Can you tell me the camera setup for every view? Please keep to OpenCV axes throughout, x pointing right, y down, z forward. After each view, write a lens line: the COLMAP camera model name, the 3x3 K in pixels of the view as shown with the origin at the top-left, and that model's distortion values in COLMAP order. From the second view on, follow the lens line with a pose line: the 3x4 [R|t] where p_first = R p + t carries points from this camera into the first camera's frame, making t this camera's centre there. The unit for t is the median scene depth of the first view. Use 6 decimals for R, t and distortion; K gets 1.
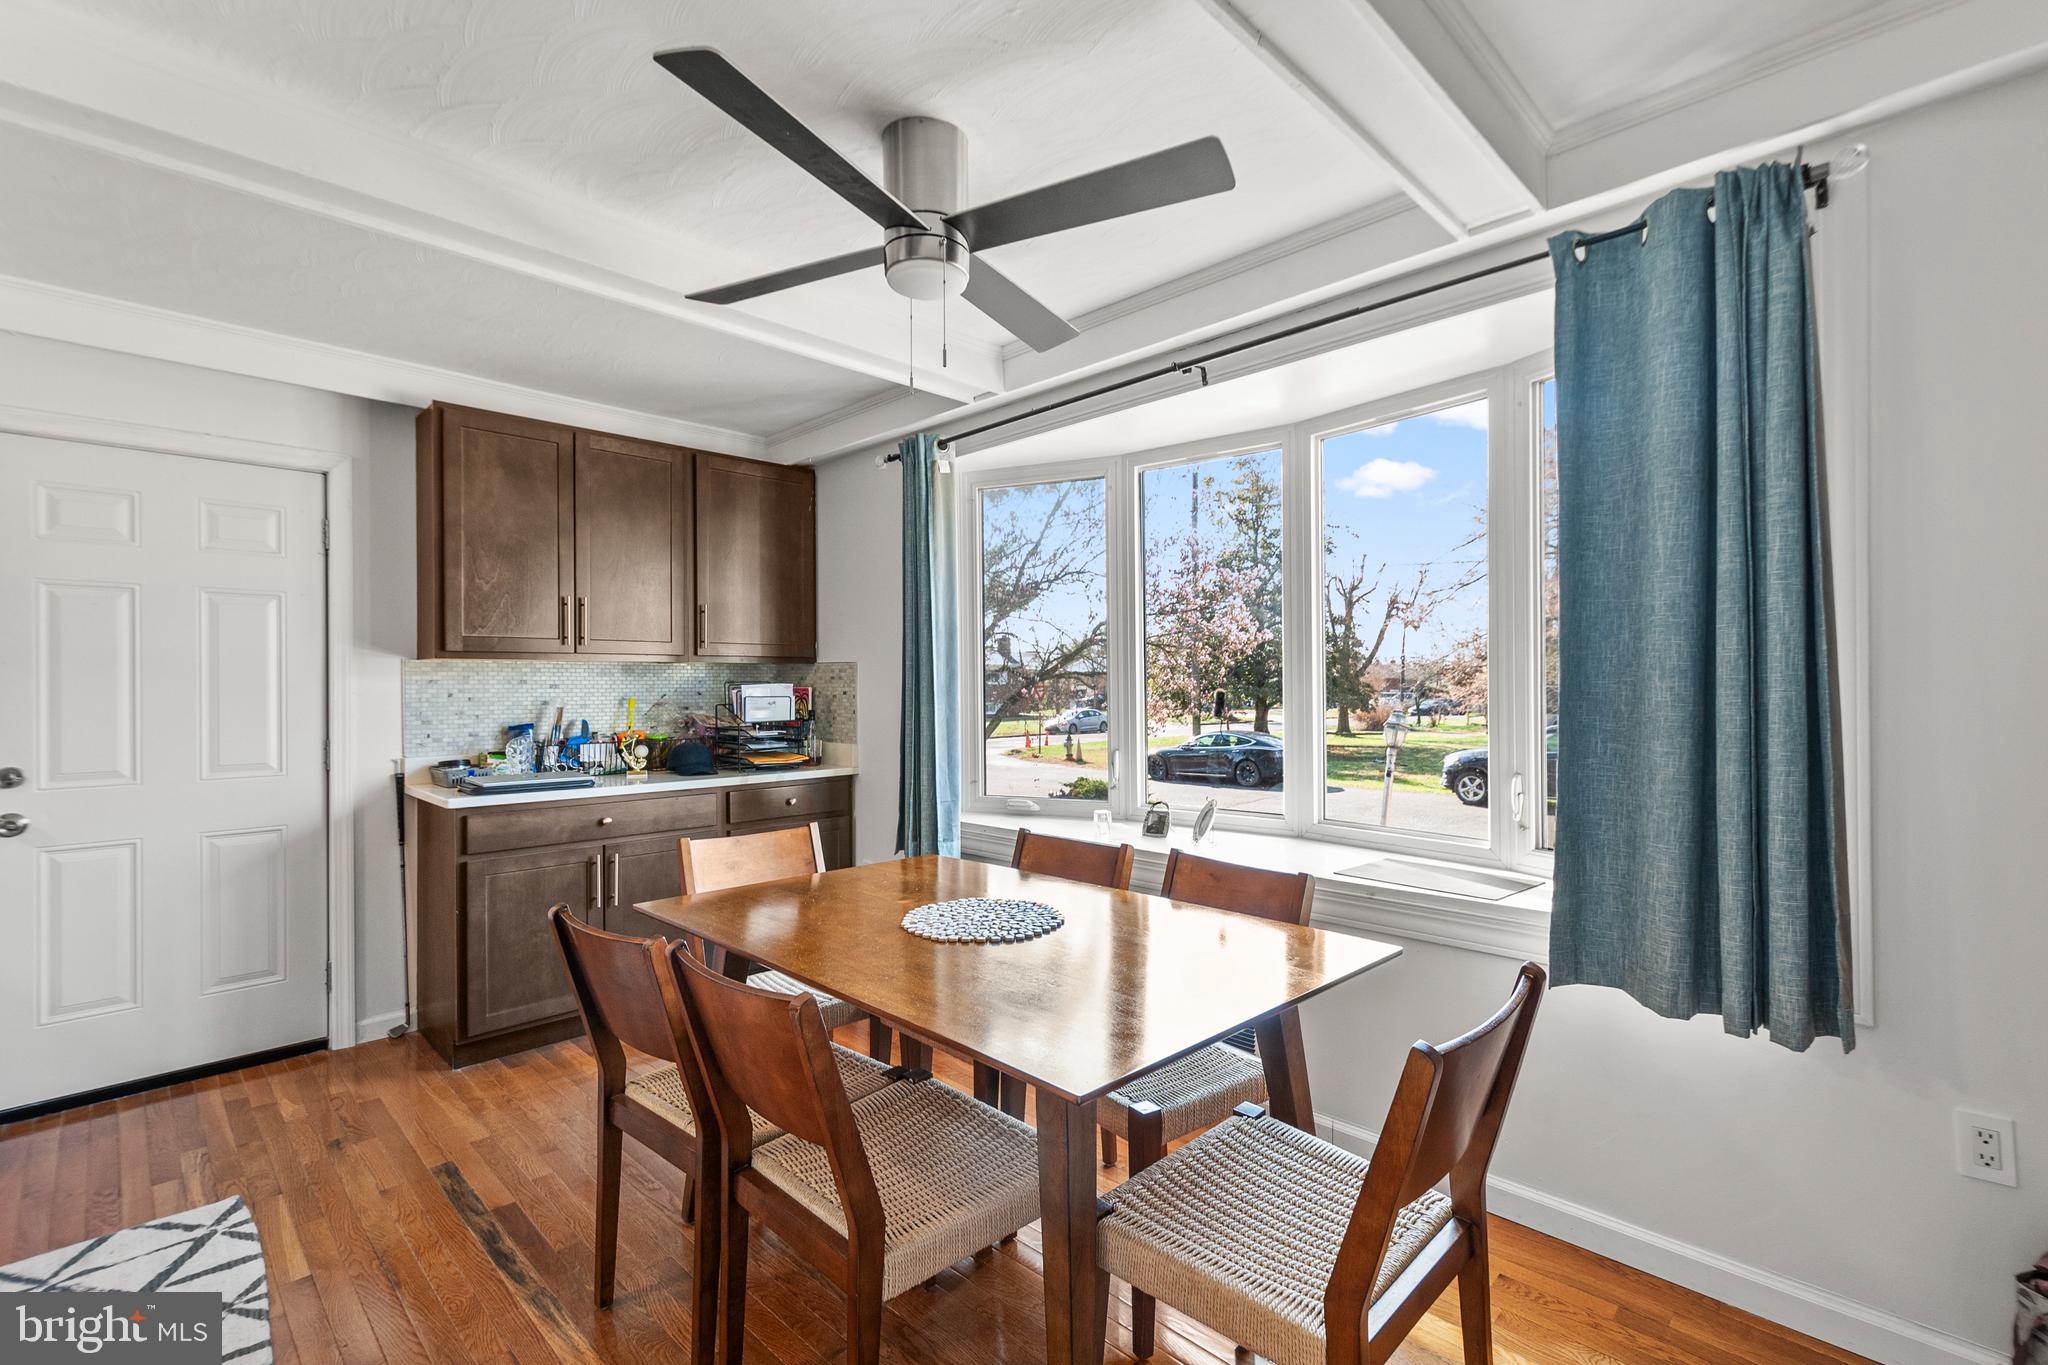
lens RADIAL K [[906.6, 0, 1030.2], [0, 906.6, 670.2], [0, 0, 1]] dist [0.011805, -0.002147]
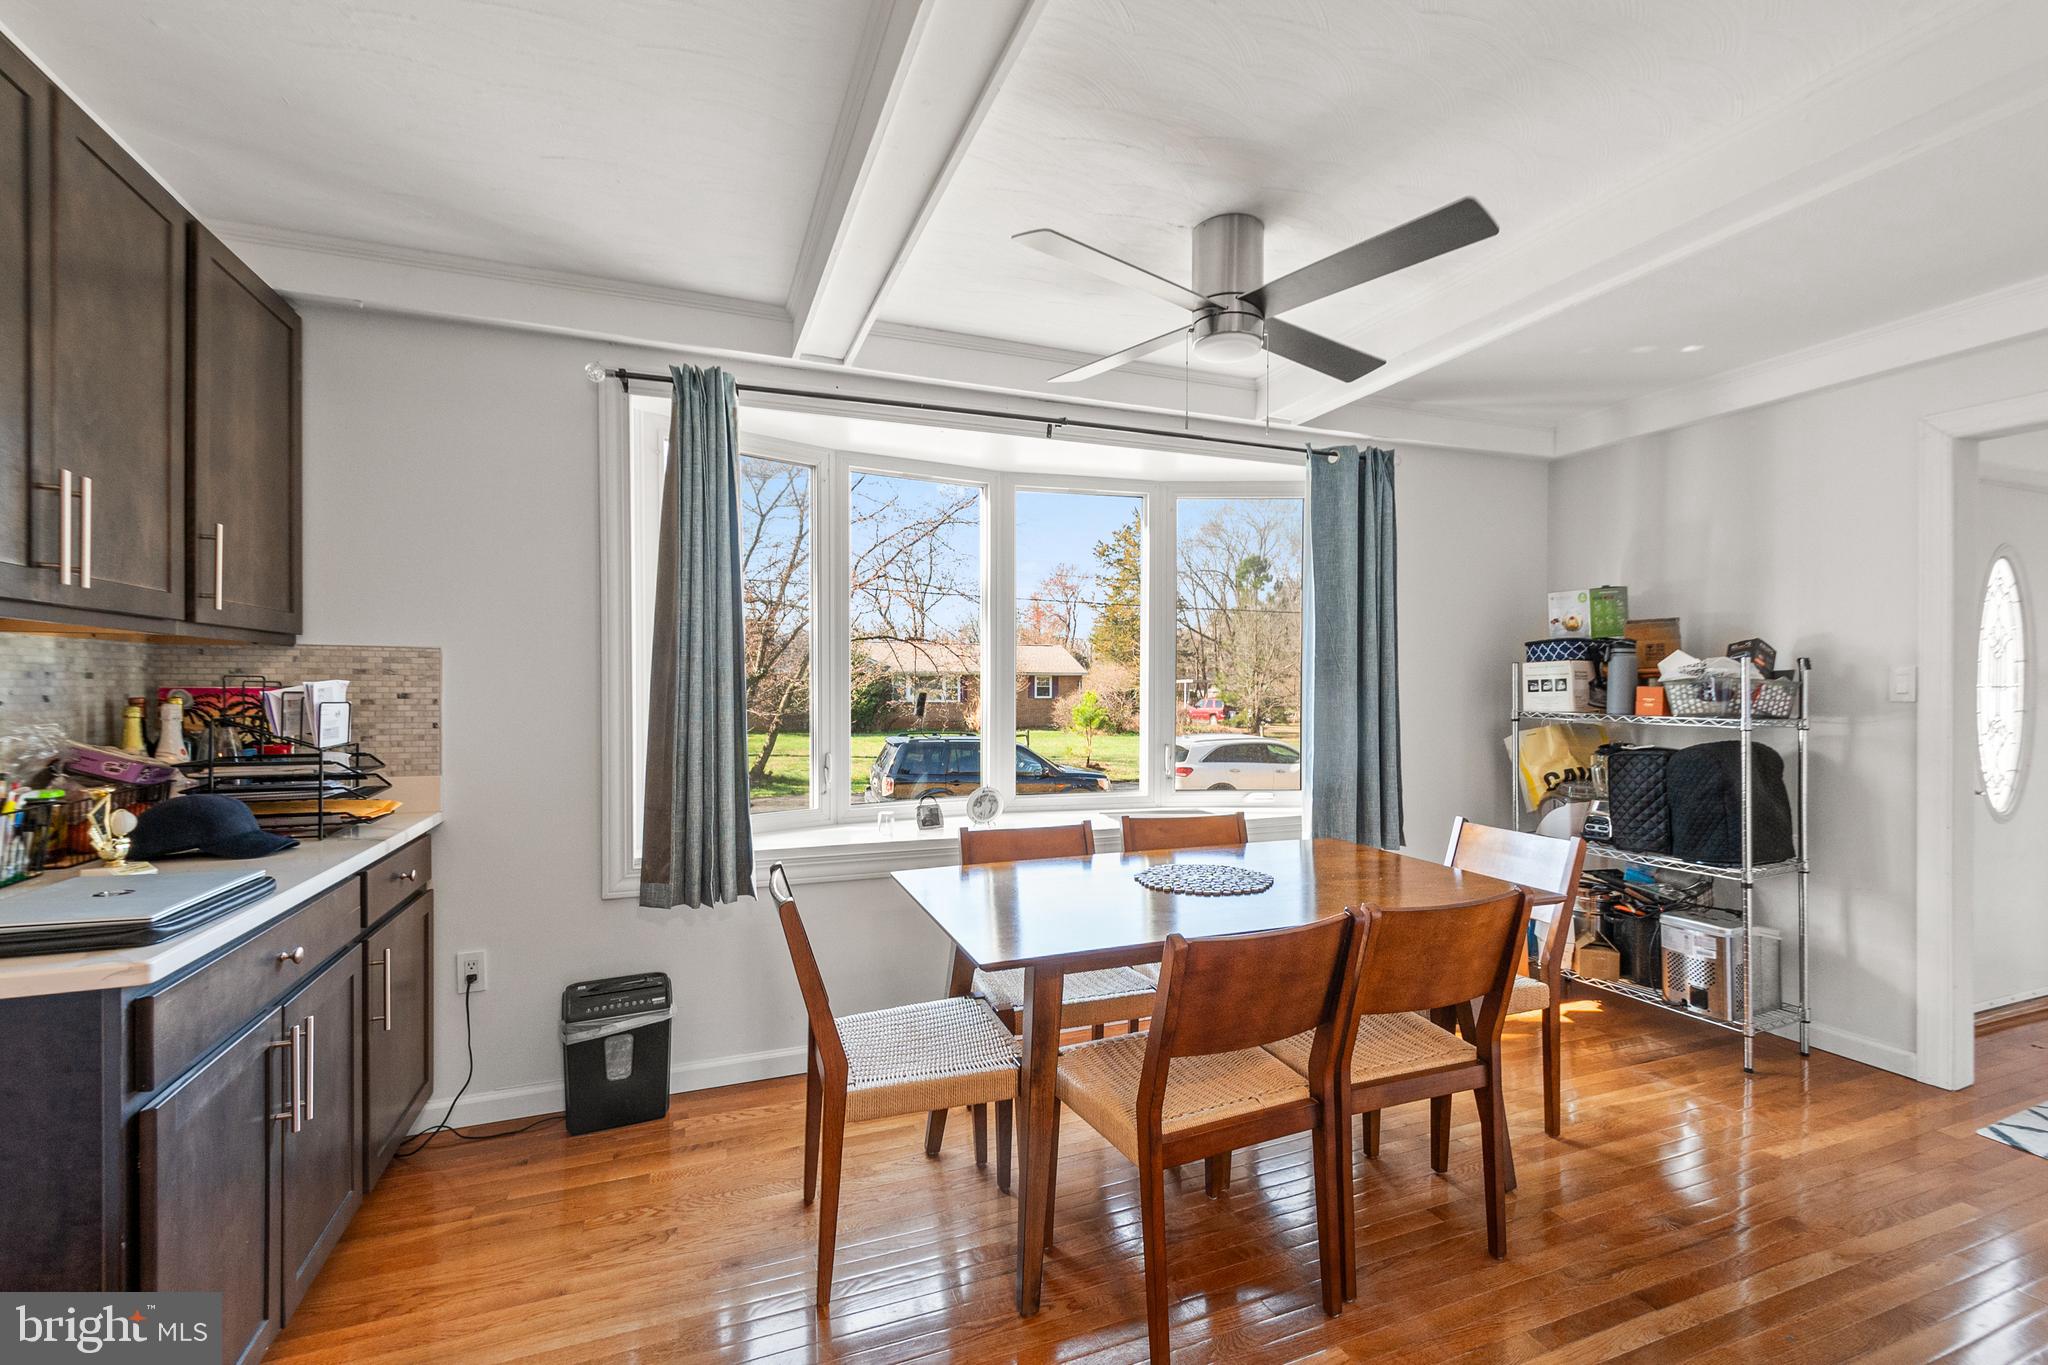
lens RADIAL K [[906.6, 0, 1044.2], [0, 906.6, 682.9], [0, 0, 1]] dist [0.011805, -0.002147]
pose [[0.404059, 0.010932, 0.914668, -0.750382], [-0.019712, 0.999800, -0.003242, 0.011772], [-0.914521, -0.016720, 0.404193, 0.428447]]
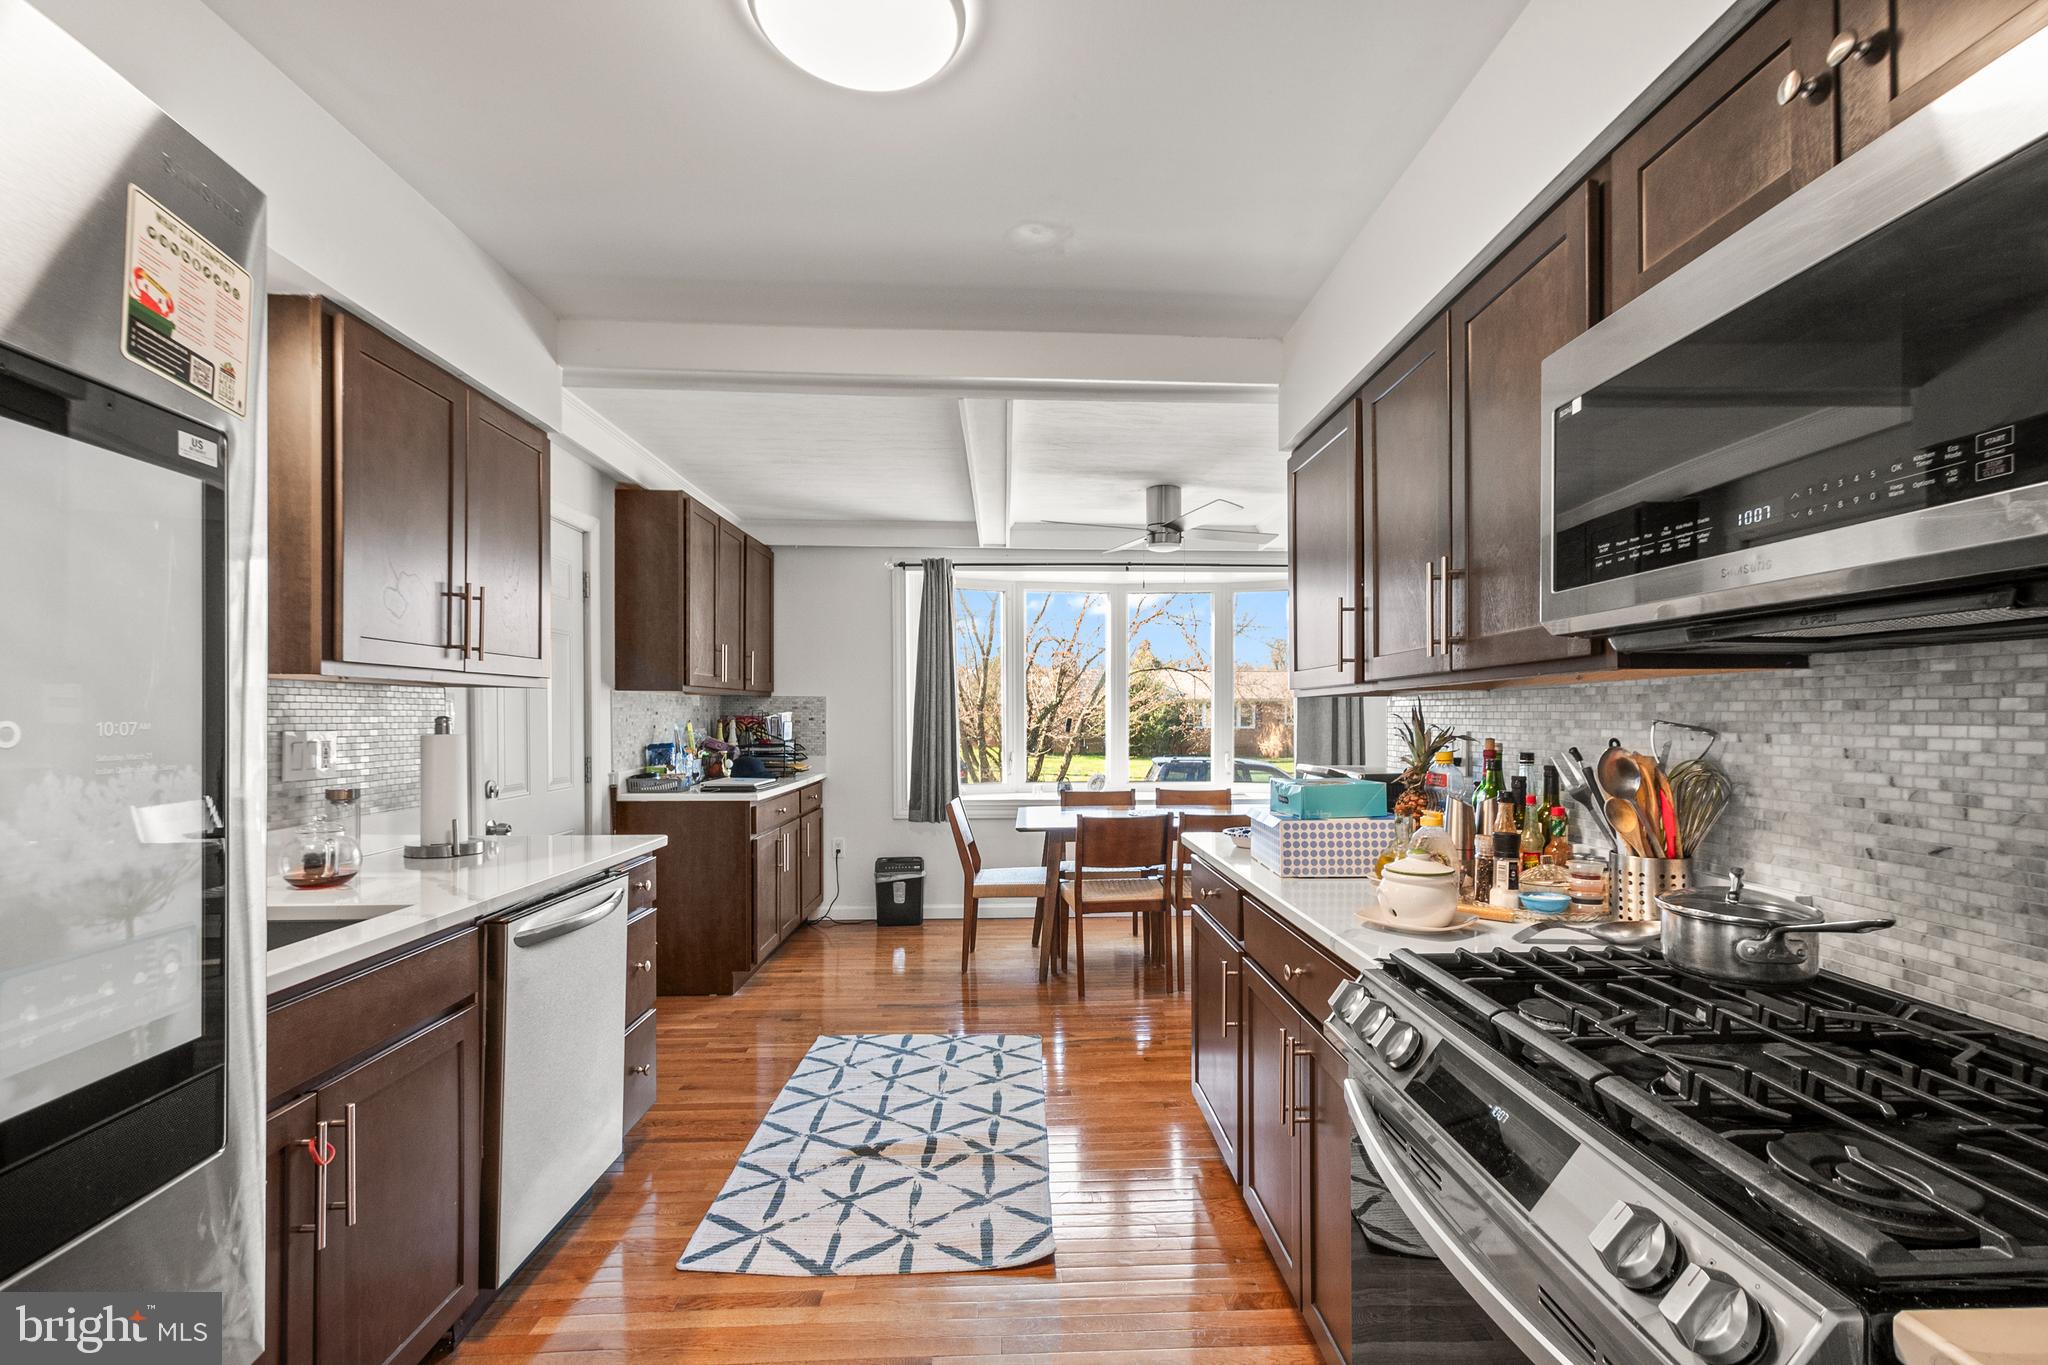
lens RADIAL K [[906.6, 0, 1041.4], [0, 906.6, 697.7], [0, 0, 1]] dist [0.011805, -0.002147]
pose [[0.688427, 0.019969, 0.725031, -1.196169], [-0.018388, 0.999780, -0.010077, 0.000343], [-0.725073, -0.006395, 0.688643, -0.239184]]
